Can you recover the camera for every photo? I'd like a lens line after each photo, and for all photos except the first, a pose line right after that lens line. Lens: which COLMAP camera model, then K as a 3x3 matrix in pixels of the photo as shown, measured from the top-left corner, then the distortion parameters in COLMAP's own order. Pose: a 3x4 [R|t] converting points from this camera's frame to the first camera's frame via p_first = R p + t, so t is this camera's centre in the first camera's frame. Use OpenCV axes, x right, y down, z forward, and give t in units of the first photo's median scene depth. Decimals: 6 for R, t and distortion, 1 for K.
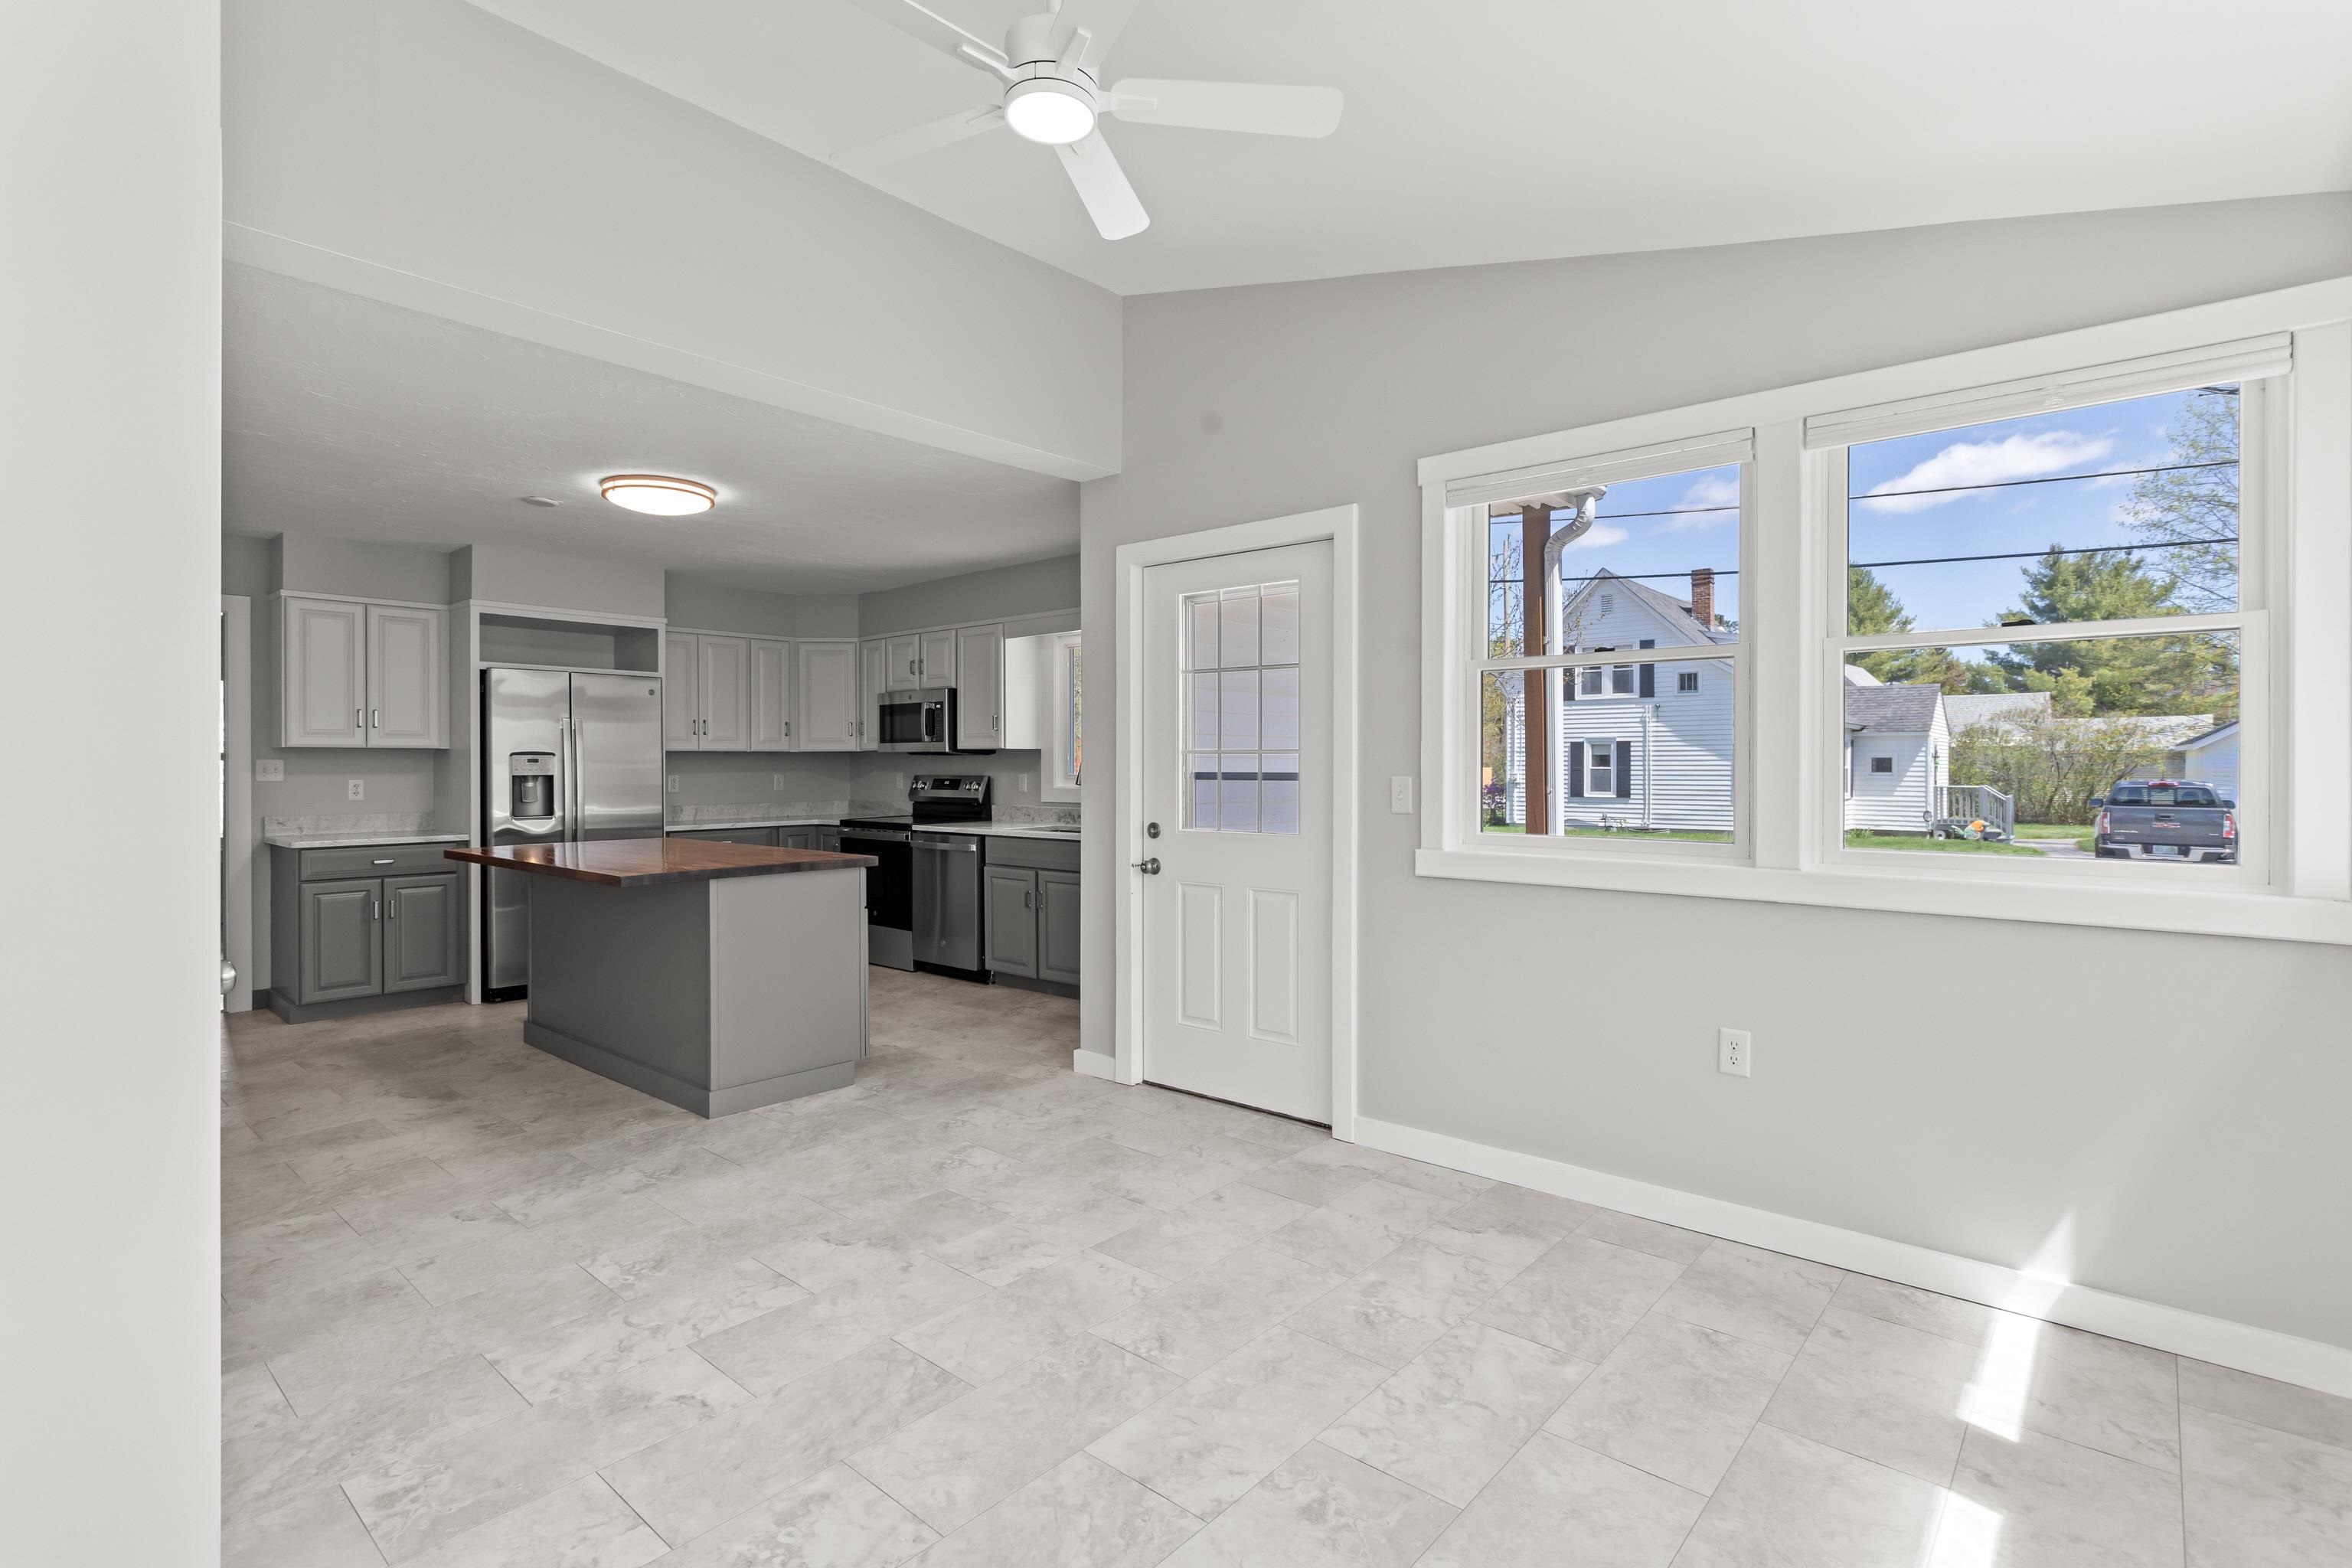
lens RADIAL K [[1112.1, 0, 1184.3], [0, 1112.1, 763.7], [0, 0, 1]] dist [0.000009, 0.001615]
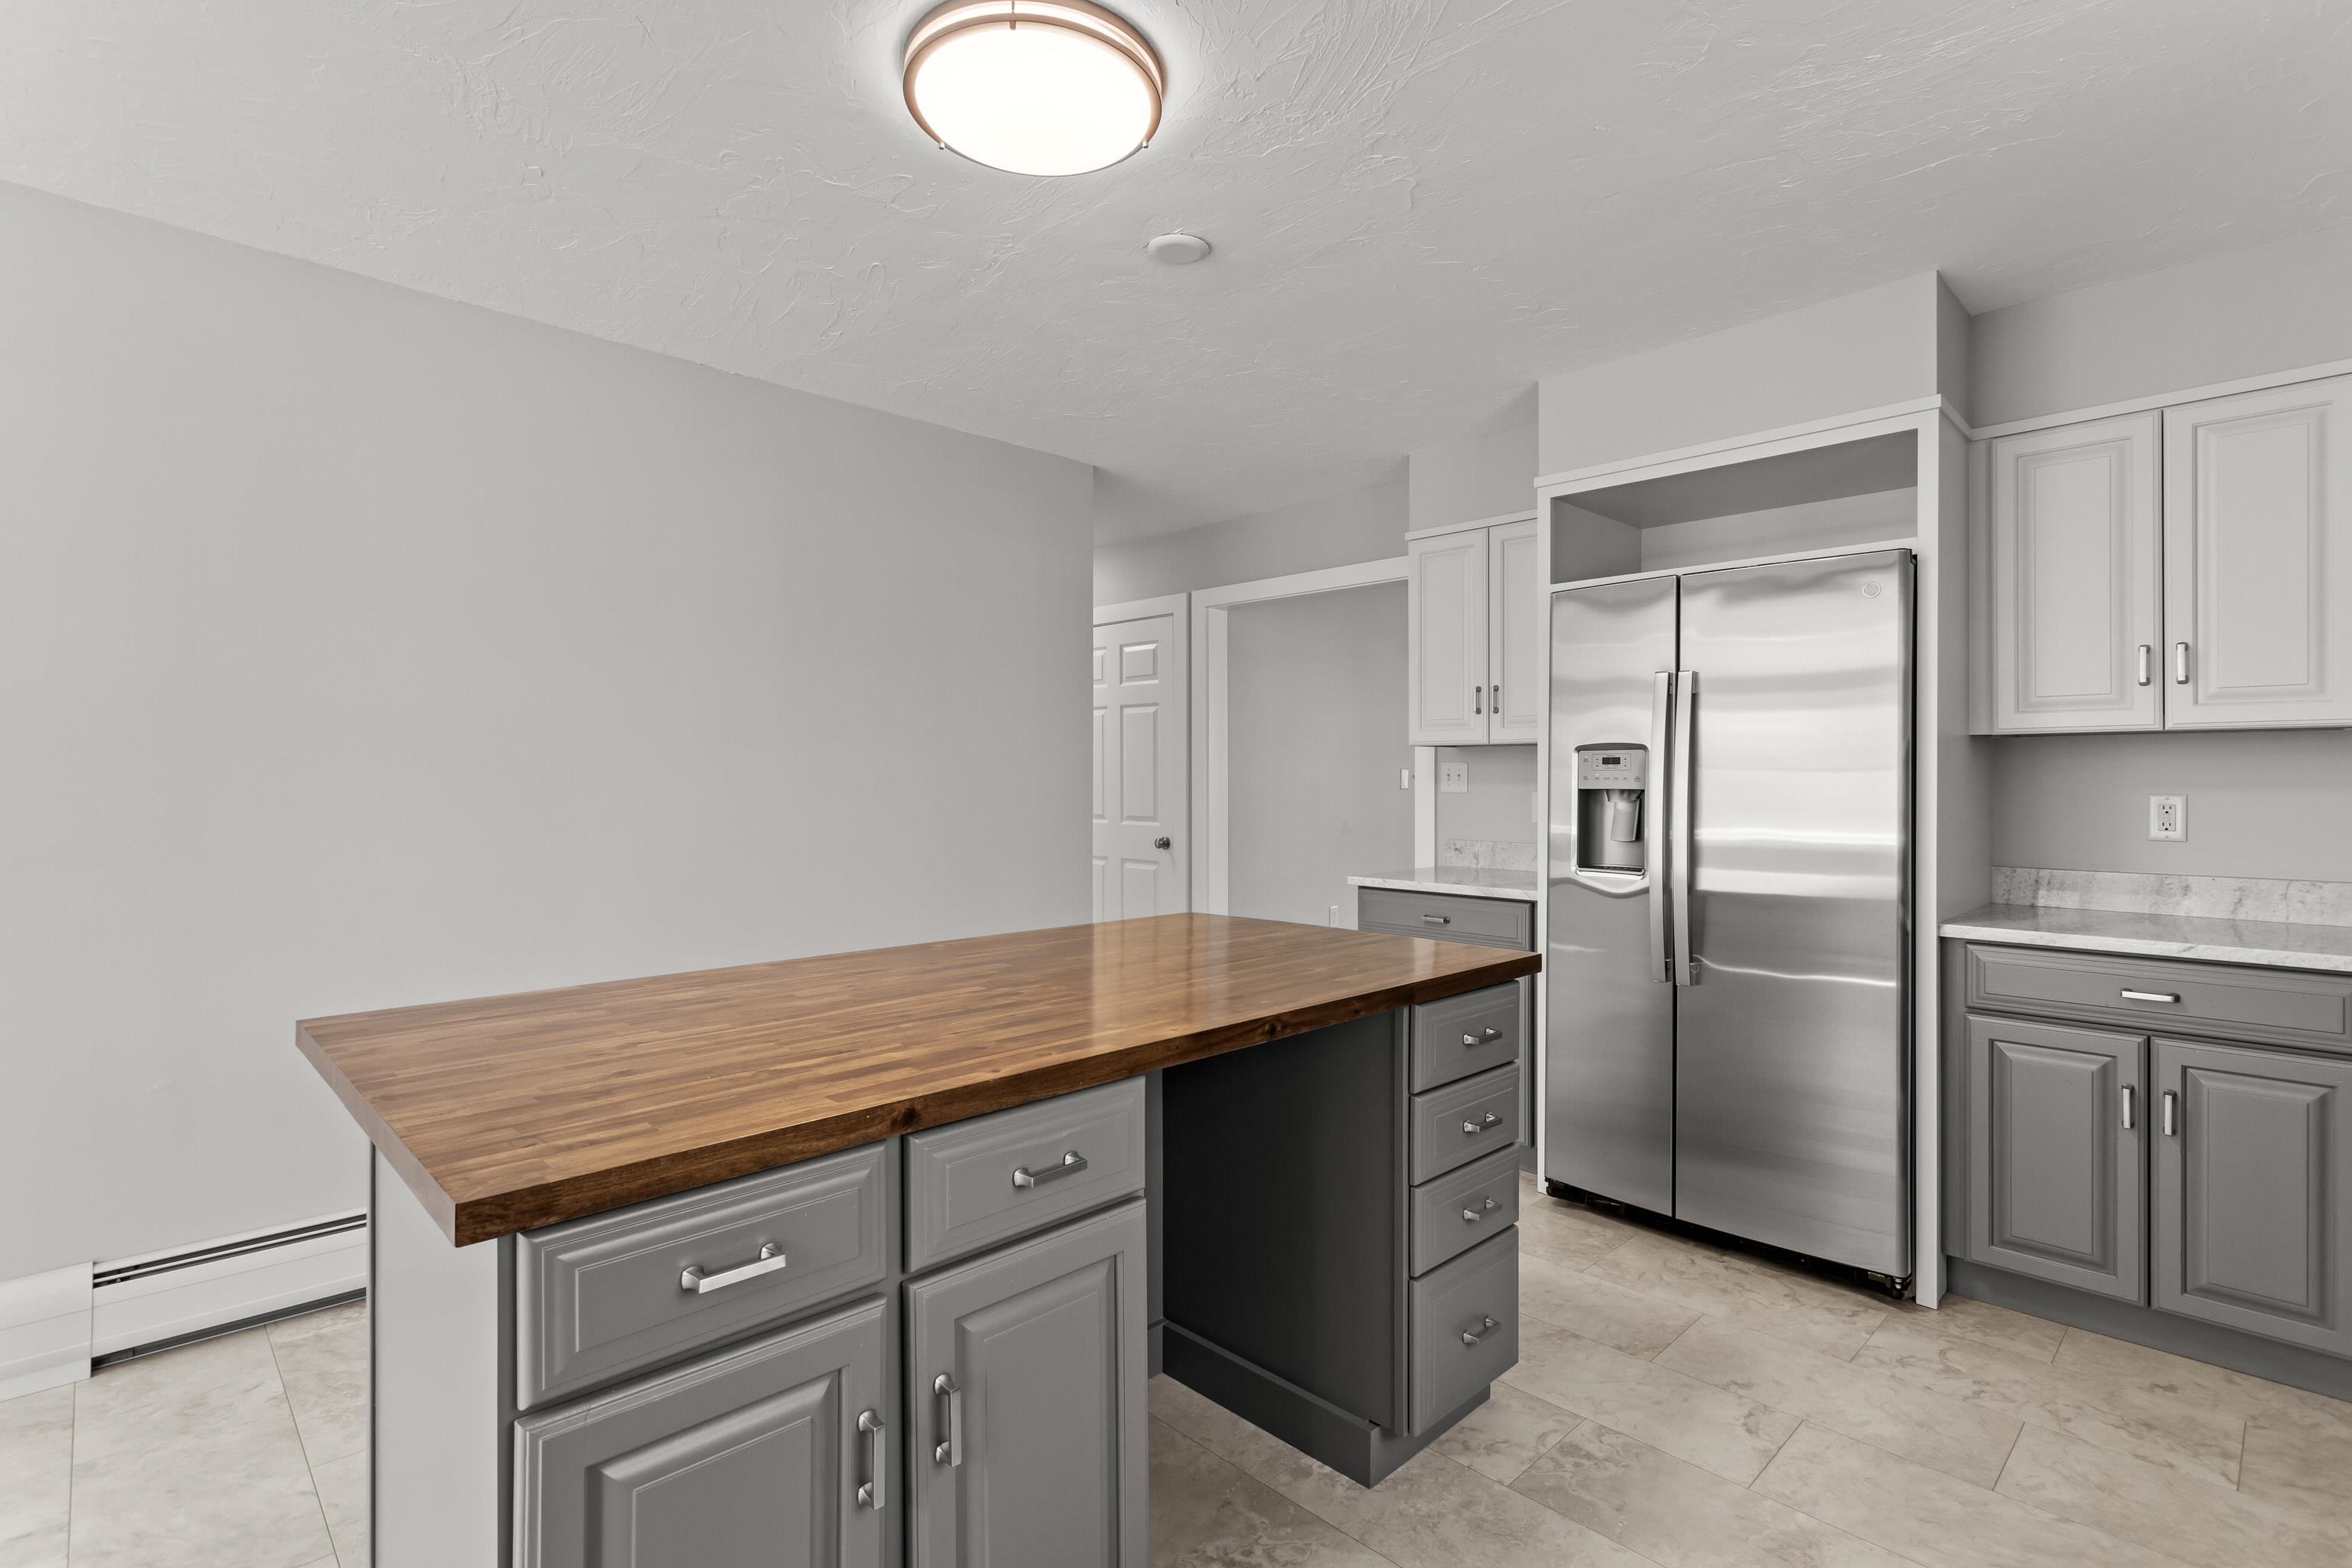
lens RADIAL K [[1112.1, 0, 1190.8], [0, 1112.1, 774.5], [0, 0, 1]] dist [0.000009, 0.001615]
pose [[-0.081171, 0.001732, -0.996699, -0.062450], [0.001847, 0.999997, 0.001587, 0.002669], [0.996698, -0.001713, -0.081174, 0.889716]]
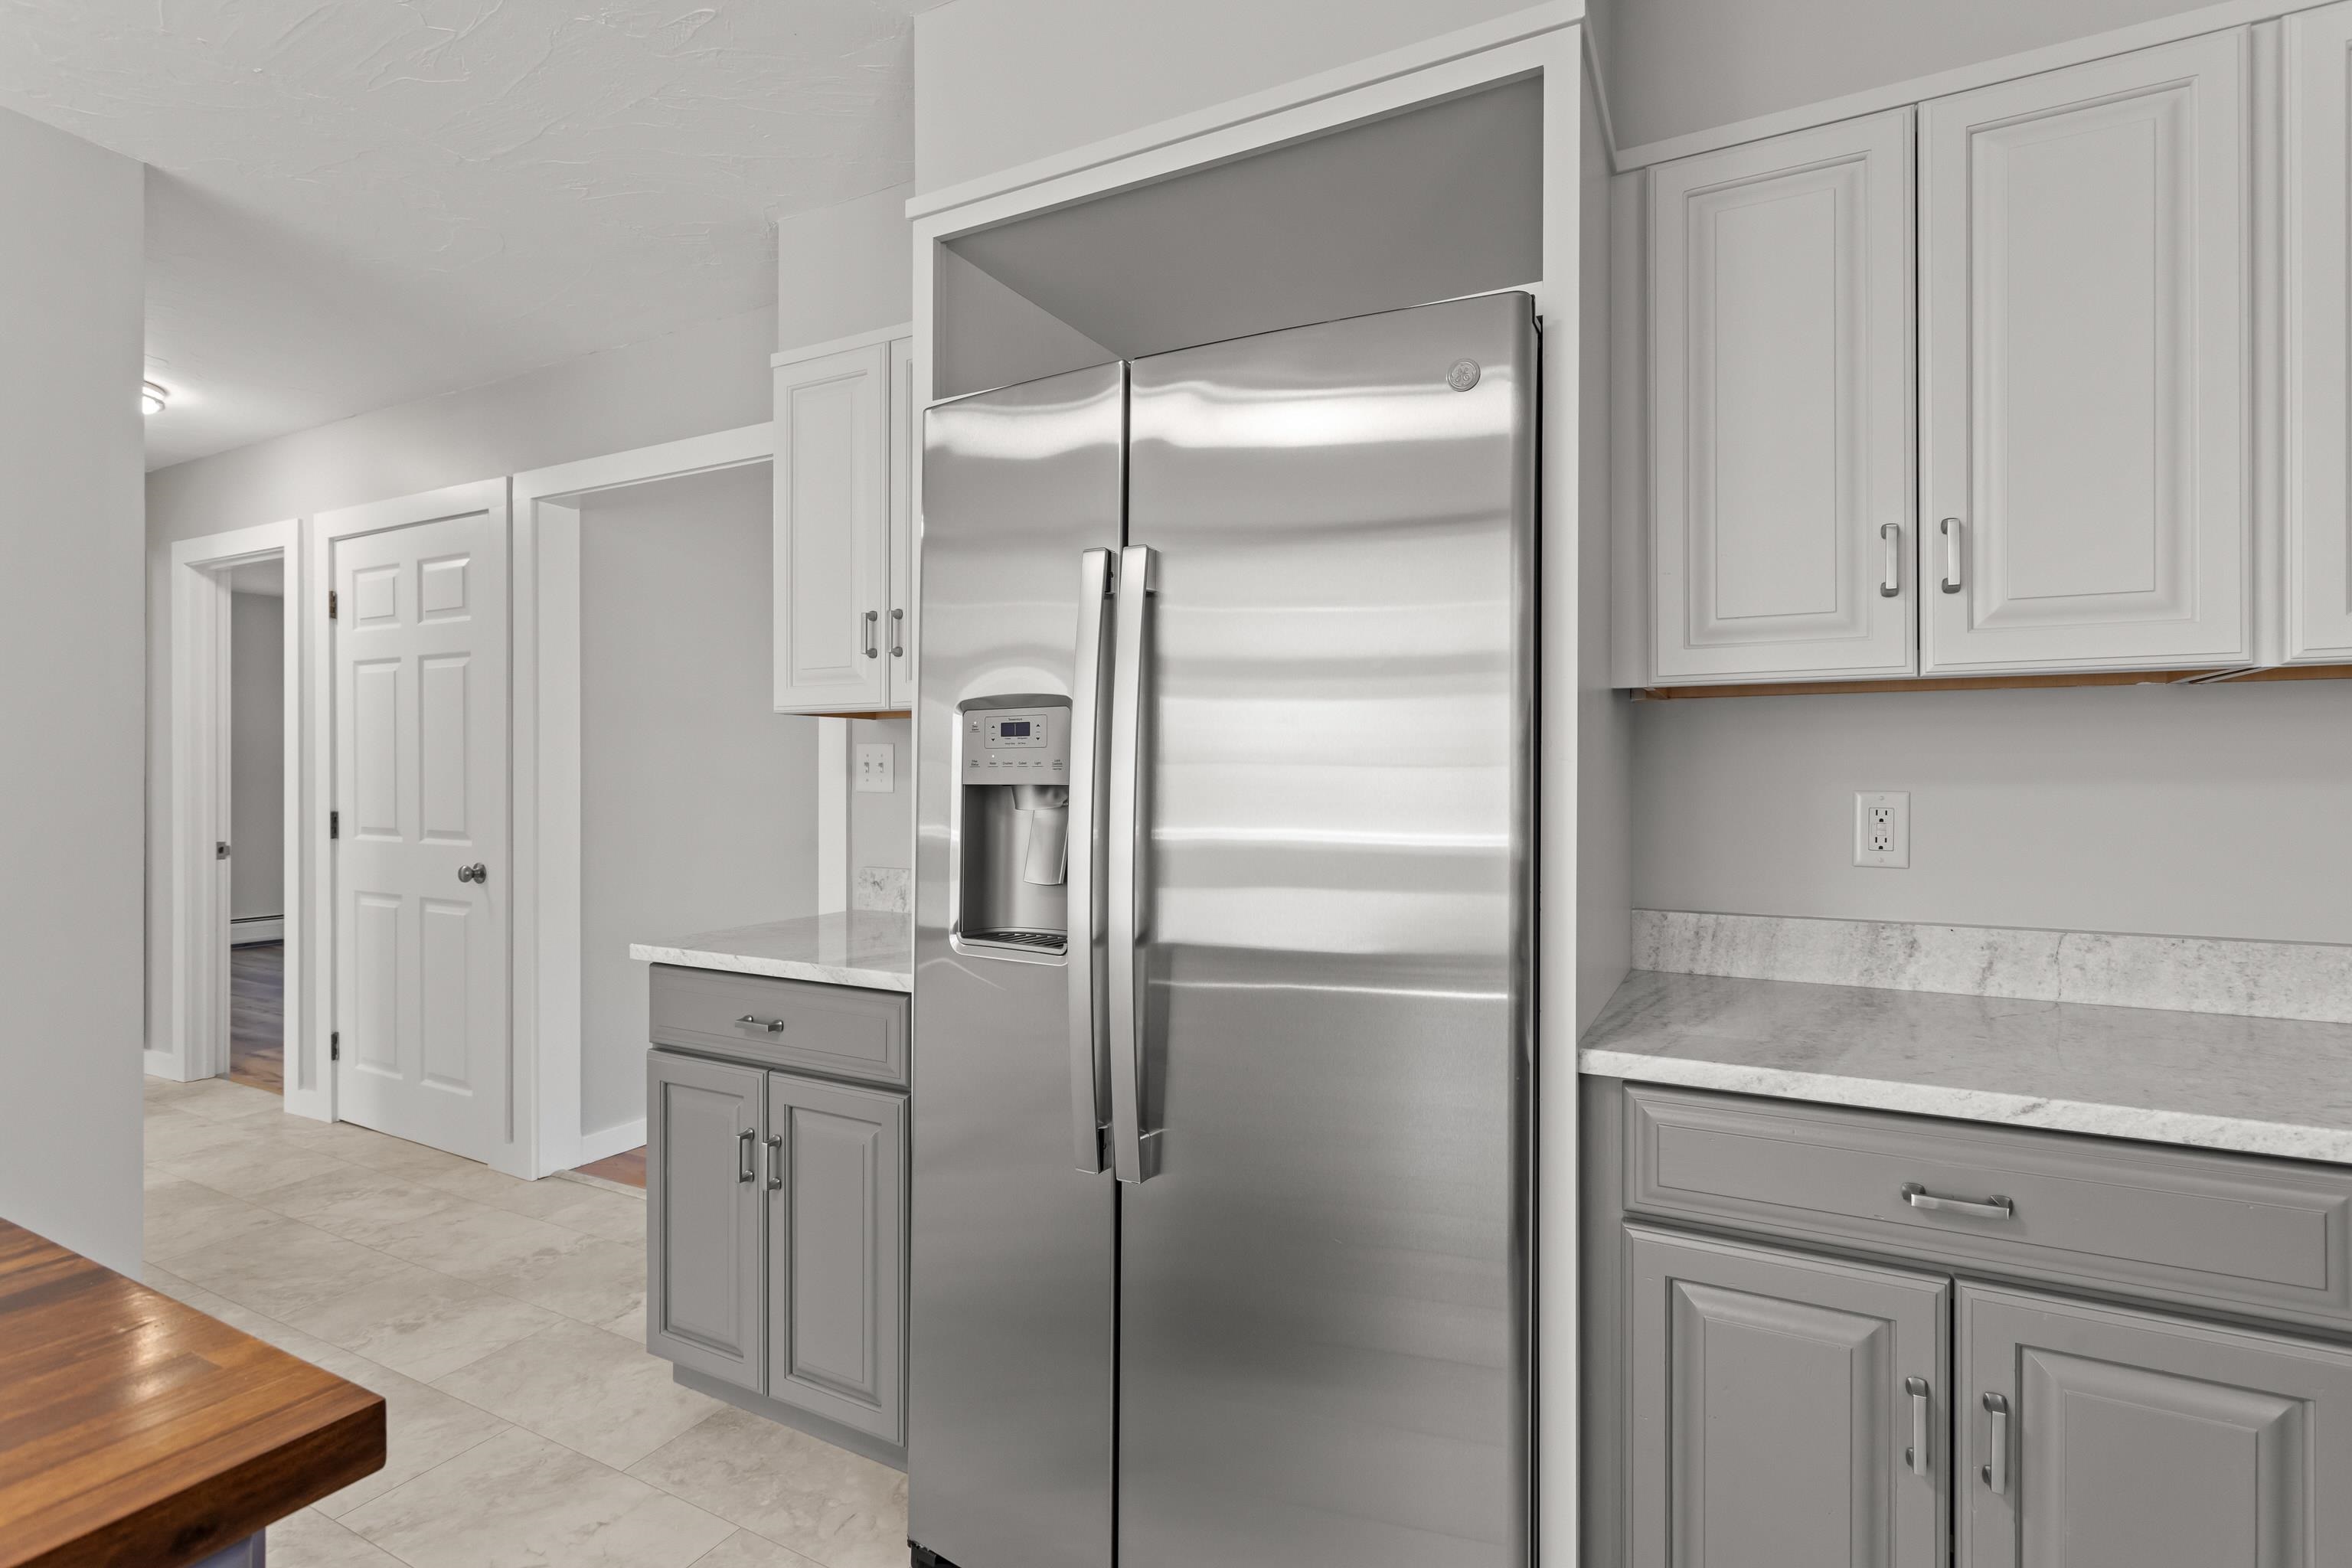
lens RADIAL K [[1112.1, 0, 1194.1], [0, 1112.1, 772.6], [0, 0, 1]] dist [0.000009, 0.001615]
pose [[0.233831, 0.000999, -0.972277, -0.336974], [-0.000233, 1.000000, 0.000971, 0.007657], [0.972277, 0.000000, 0.233832, 1.027159]]
